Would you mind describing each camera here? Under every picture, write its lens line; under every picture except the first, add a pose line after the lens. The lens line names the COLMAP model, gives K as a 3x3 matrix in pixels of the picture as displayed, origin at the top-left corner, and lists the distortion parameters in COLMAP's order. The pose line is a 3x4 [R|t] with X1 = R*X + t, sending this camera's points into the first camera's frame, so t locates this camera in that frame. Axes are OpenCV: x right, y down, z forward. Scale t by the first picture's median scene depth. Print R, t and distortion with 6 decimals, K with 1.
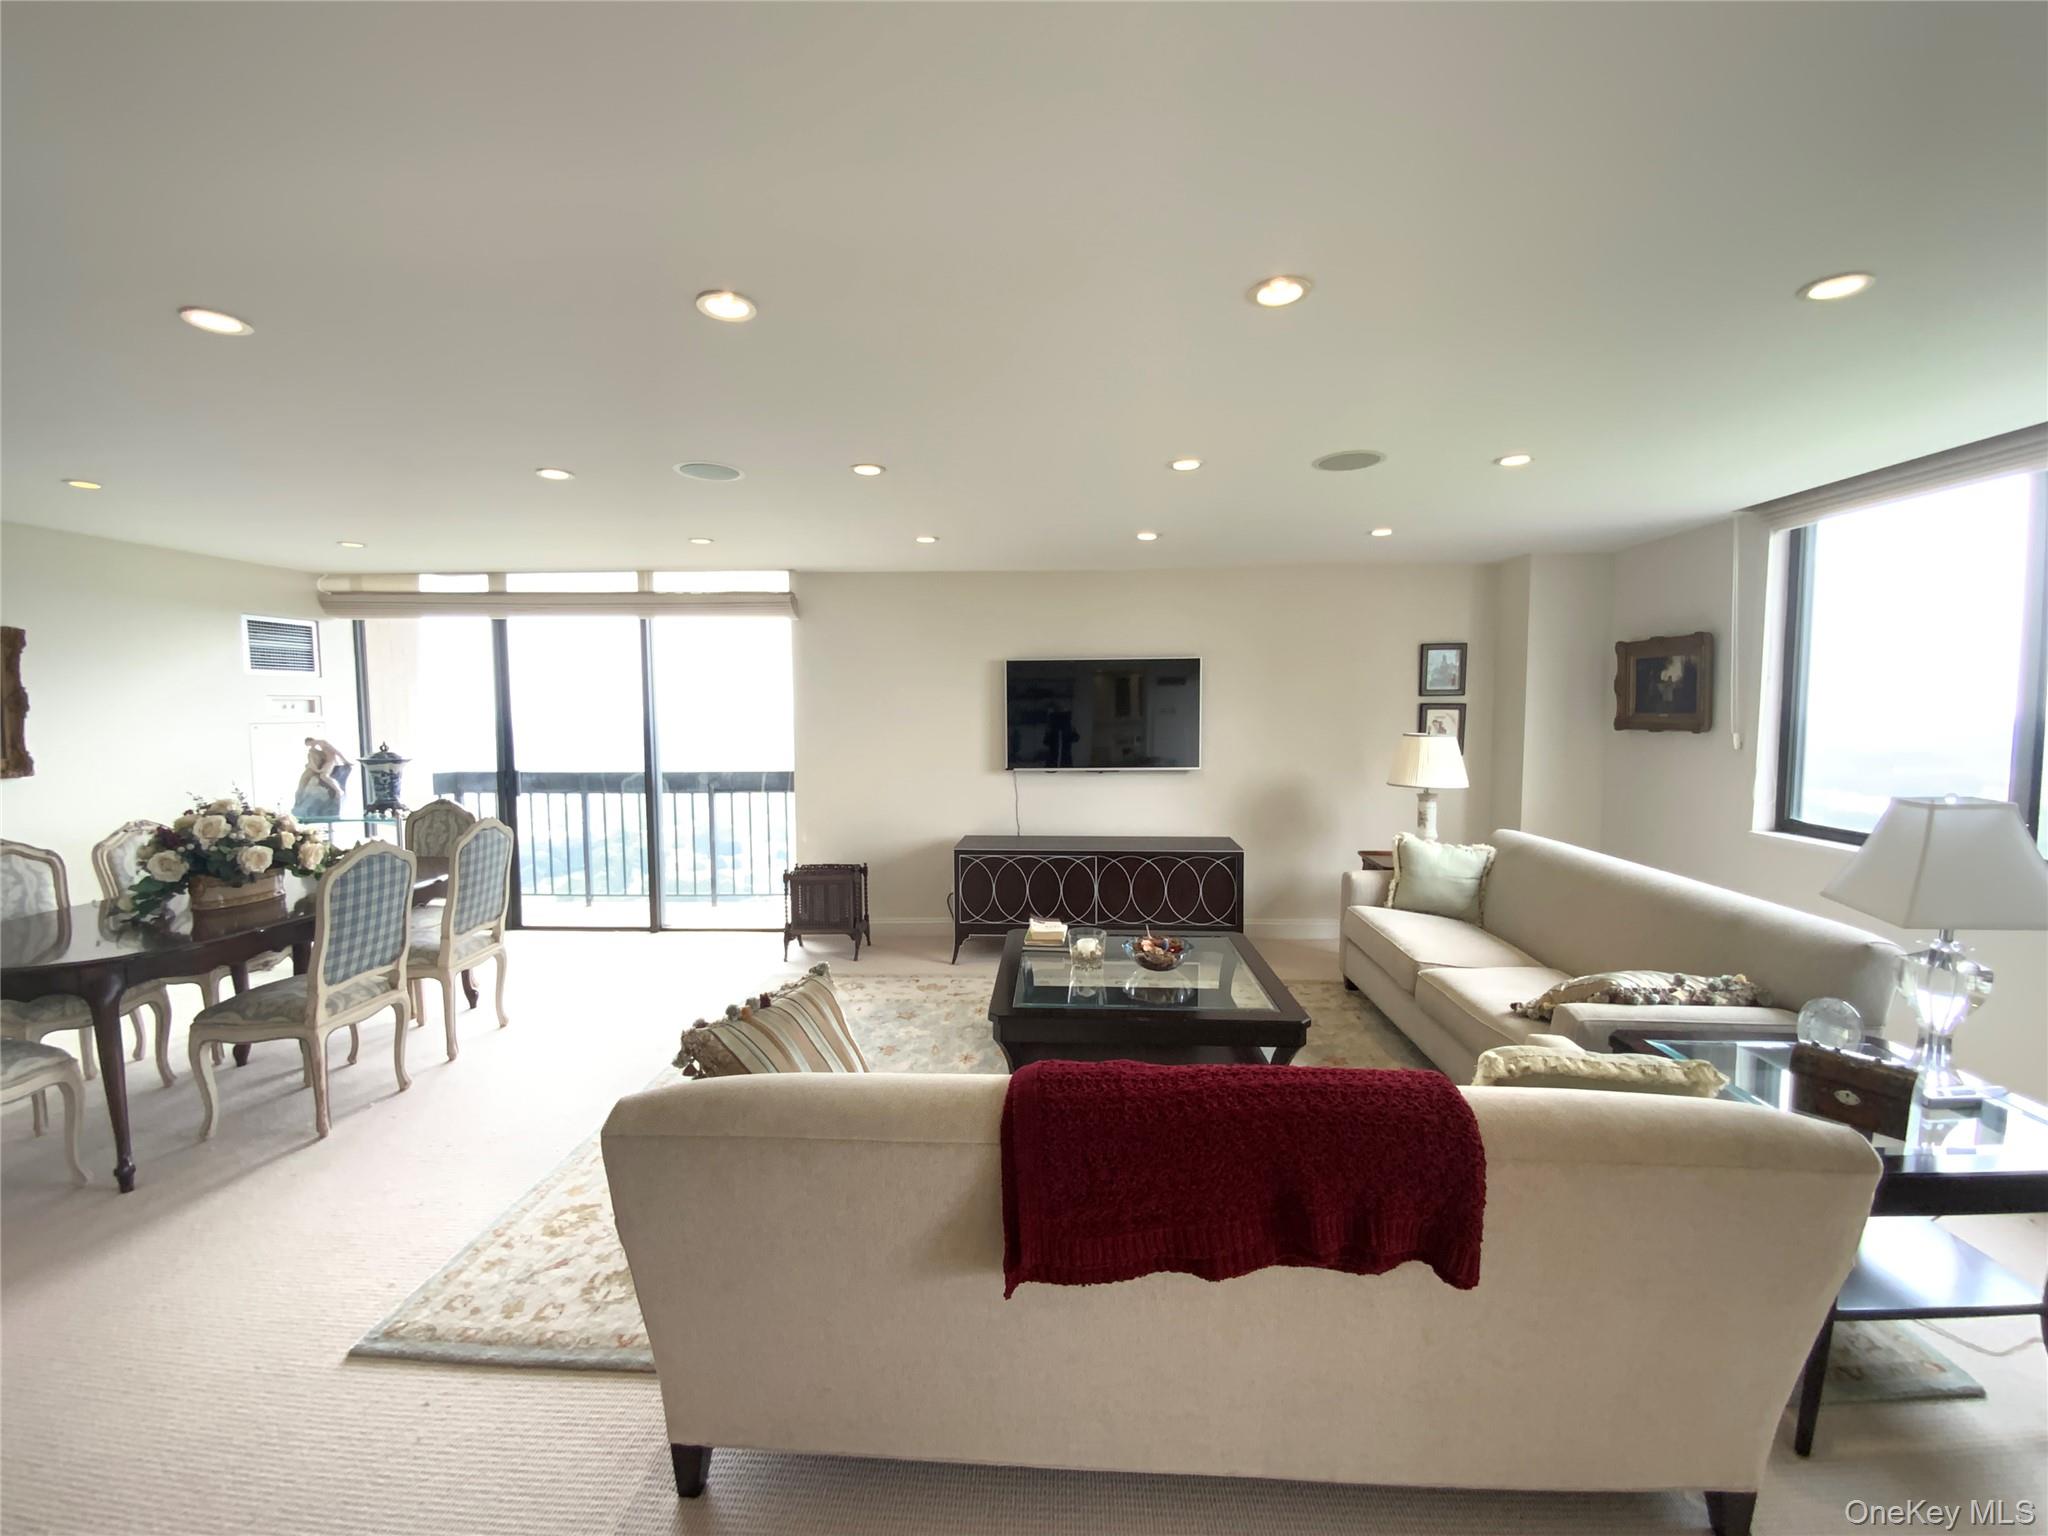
lens RADIAL K [[830.6, 0, 1023.3], [0, 830.6, 766.4], [0, 0, 1]] dist [0.019006, -0.015462]
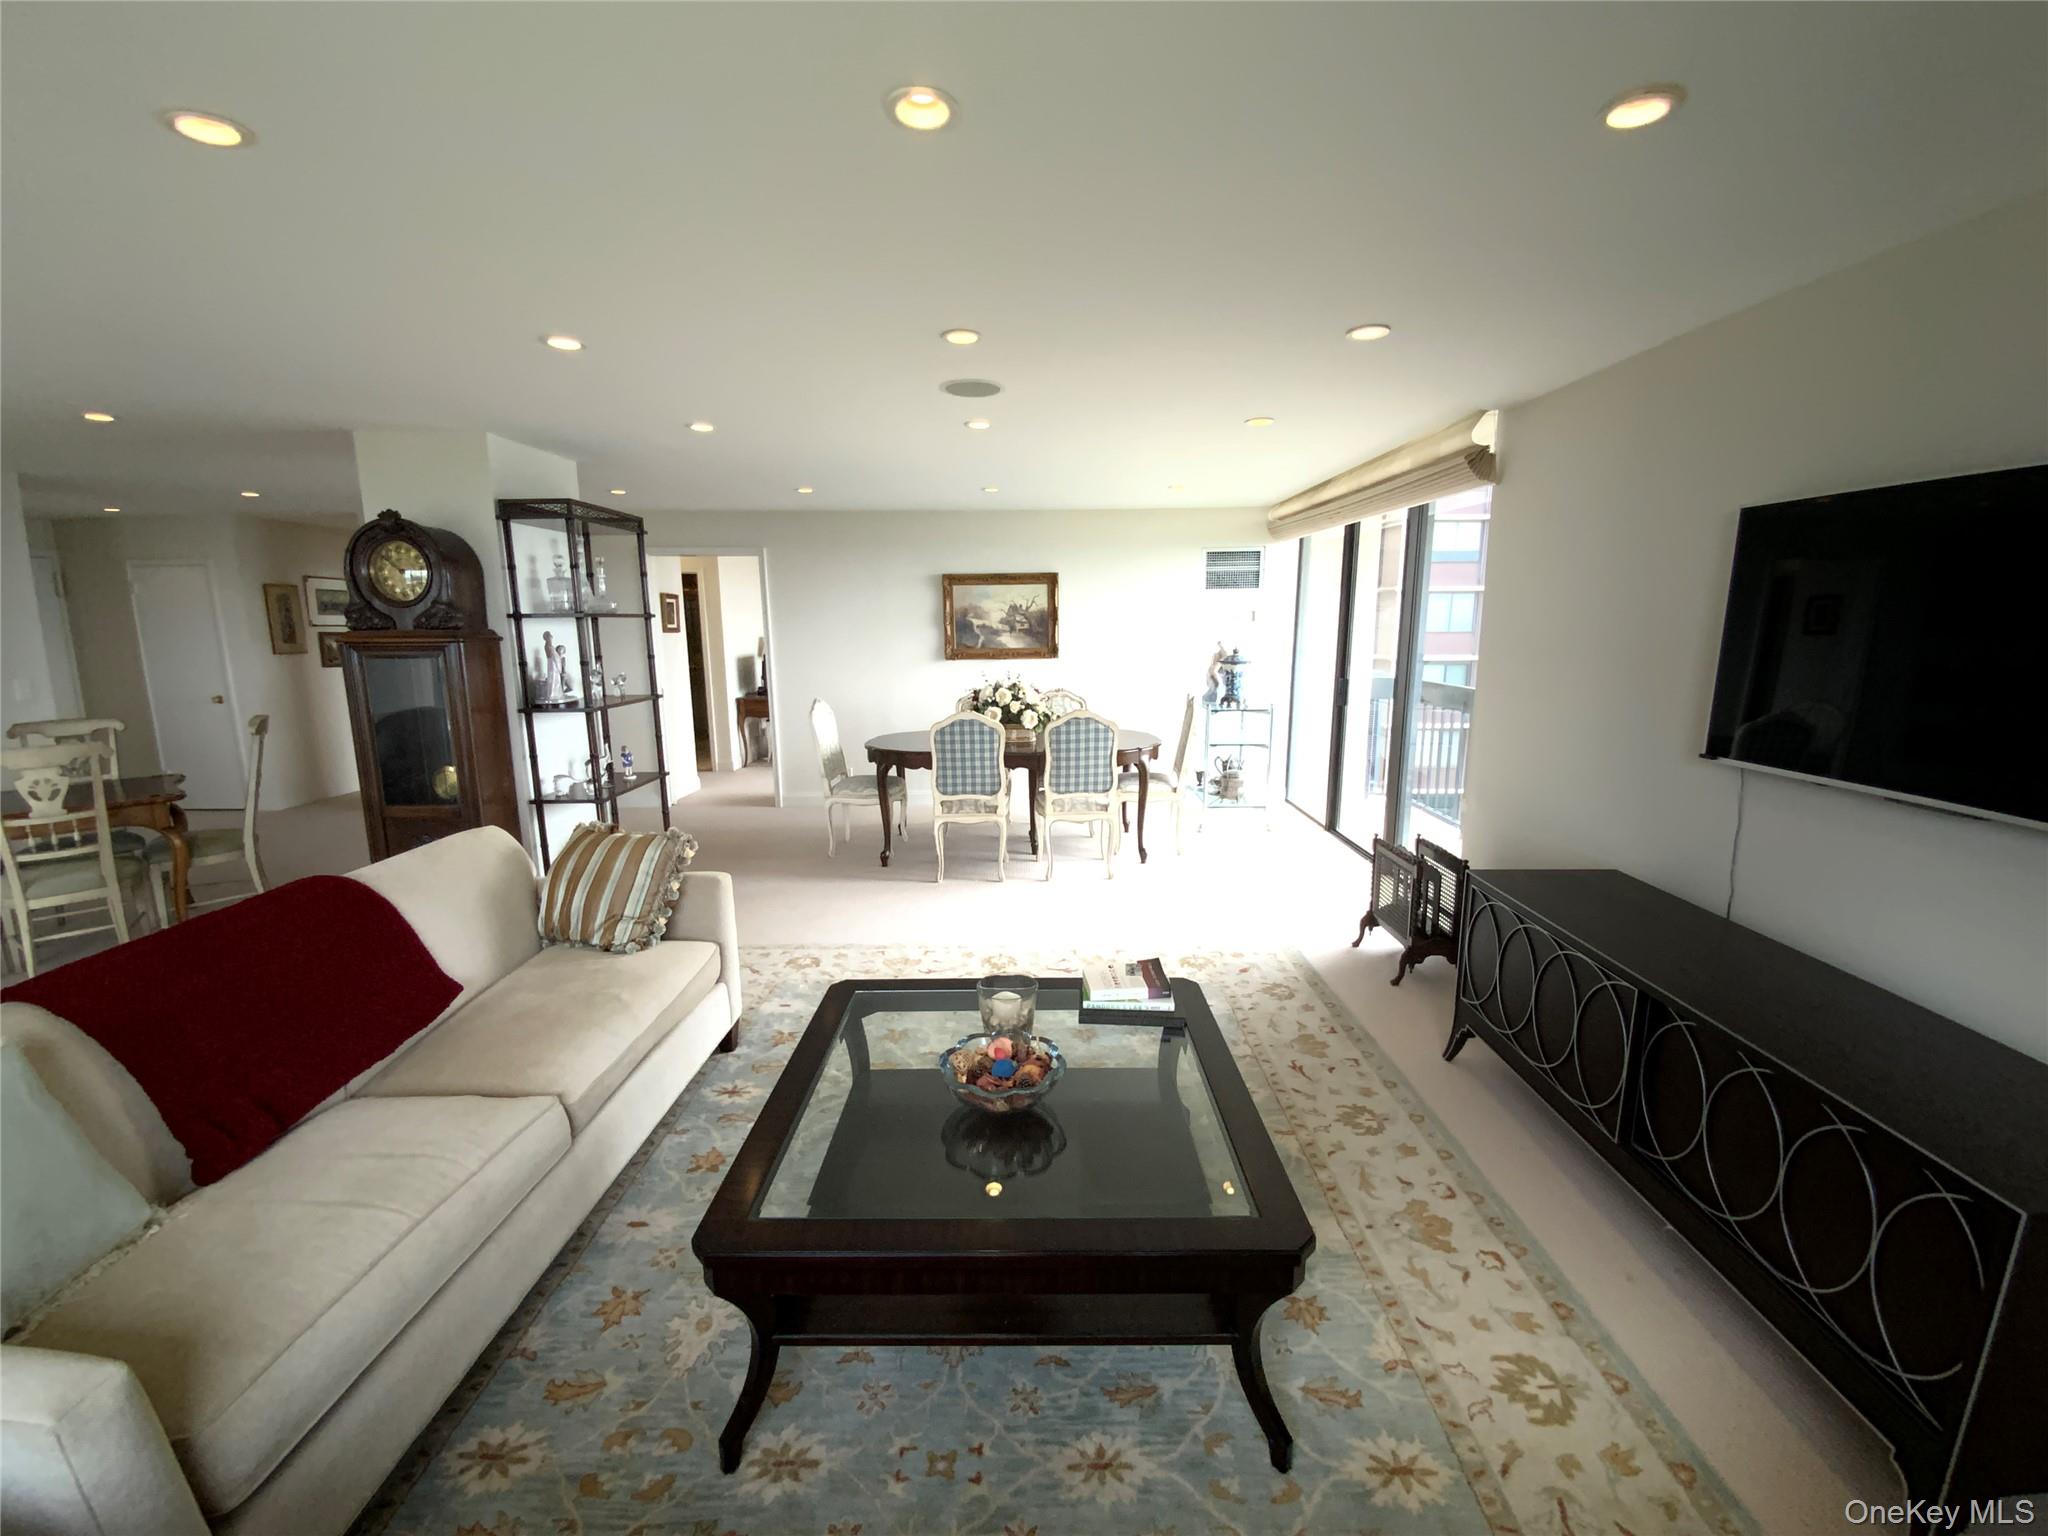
lens RADIAL K [[830.6, 0, 1026.4], [0, 830.6, 769.4], [0, 0, 1]] dist [0.019006, -0.015462]
pose [[0.042970, 0.183703, -0.982042, 0.454070], [-0.065253, 0.981367, 0.180721, -0.053131], [0.996943, 0.056316, 0.054157, 0.652884]]
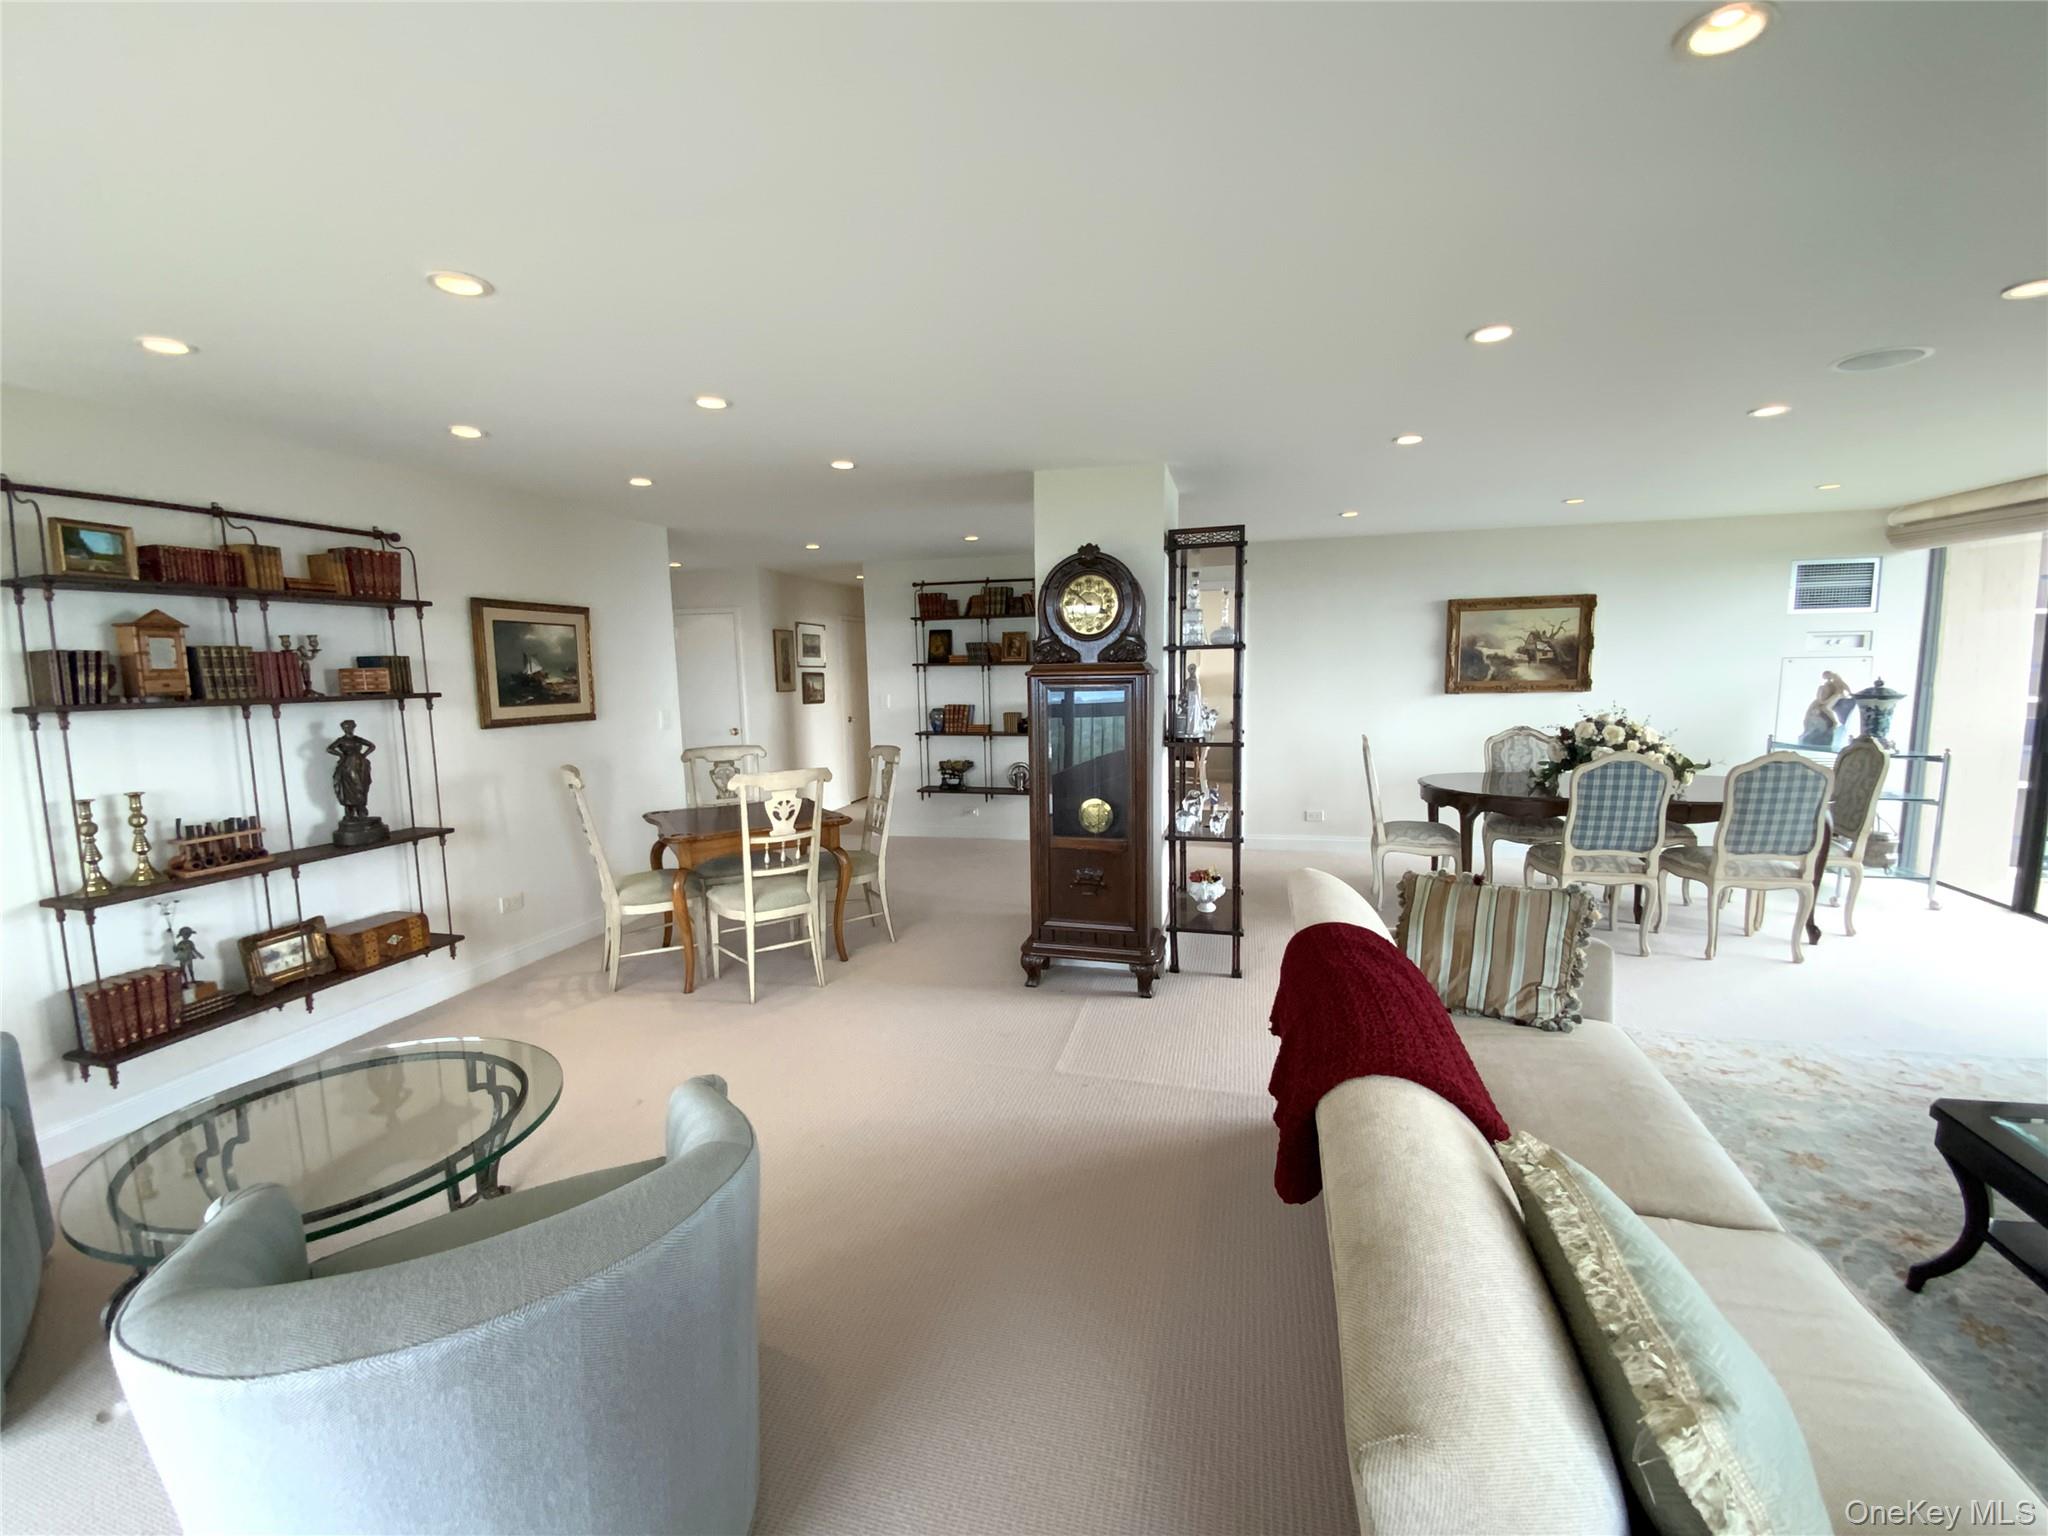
lens RADIAL K [[830.6, 0, 1031.0], [0, 830.6, 764.0], [0, 0, 1]] dist [0.019006, -0.015462]
pose [[-0.208092, 0.127869, -0.969715, 0.417838], [-0.050943, 0.988655, 0.141299, -0.016281], [0.976782, 0.078804, -0.199217, 0.230856]]
